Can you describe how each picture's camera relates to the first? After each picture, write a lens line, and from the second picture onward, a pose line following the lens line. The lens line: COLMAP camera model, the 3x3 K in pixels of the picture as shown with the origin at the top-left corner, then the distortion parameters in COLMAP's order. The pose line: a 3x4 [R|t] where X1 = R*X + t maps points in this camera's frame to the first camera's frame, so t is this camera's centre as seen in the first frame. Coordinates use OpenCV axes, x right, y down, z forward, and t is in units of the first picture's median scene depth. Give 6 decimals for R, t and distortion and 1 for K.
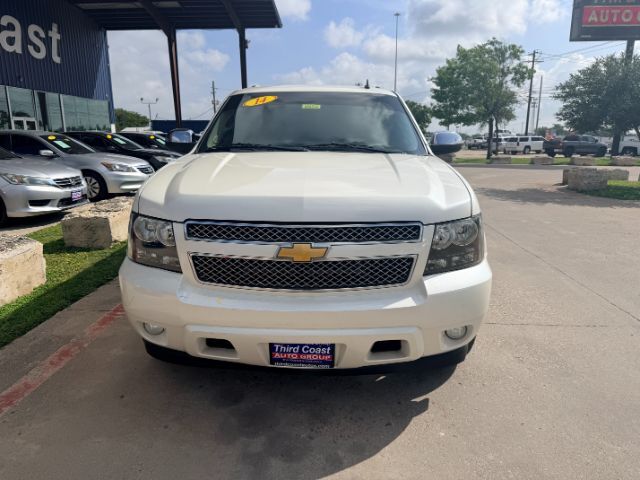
lens RADIAL K [[460.4, 0, 316.4], [0, 460.4, 219.7], [0, 0, 1]] dist [0.024001, -0.036761]
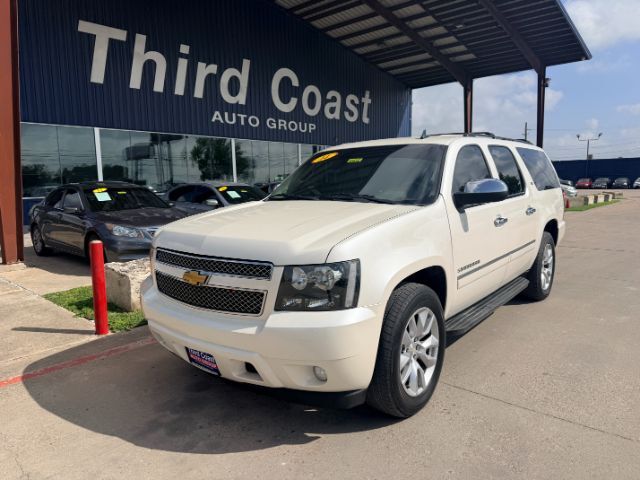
lens RADIAL K [[460.4, 0, 318.1], [0, 460.4, 214.4], [0, 0, 1]] dist [0.024001, -0.036761]
pose [[0.783138, 0.024135, -0.621379, 0.888159], [-0.088961, 0.993317, -0.073538, -0.035820], [0.615452, 0.112869, 0.780051, 0.131568]]
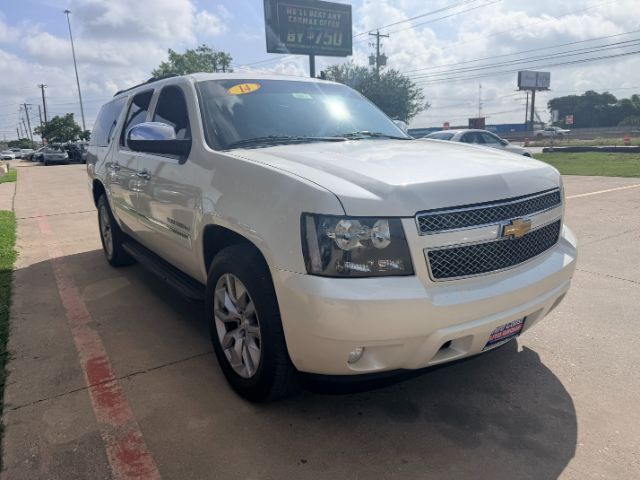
lens RADIAL K [[460.4, 0, 311.3], [0, 460.4, 216.6], [0, 0, 1]] dist [0.024001, -0.036761]
pose [[0.812216, -0.136439, 0.567176, -0.804007], [0.146130, 0.988852, 0.028614, -0.040237], [-0.564757, 0.059641, 0.823099, 0.341150]]
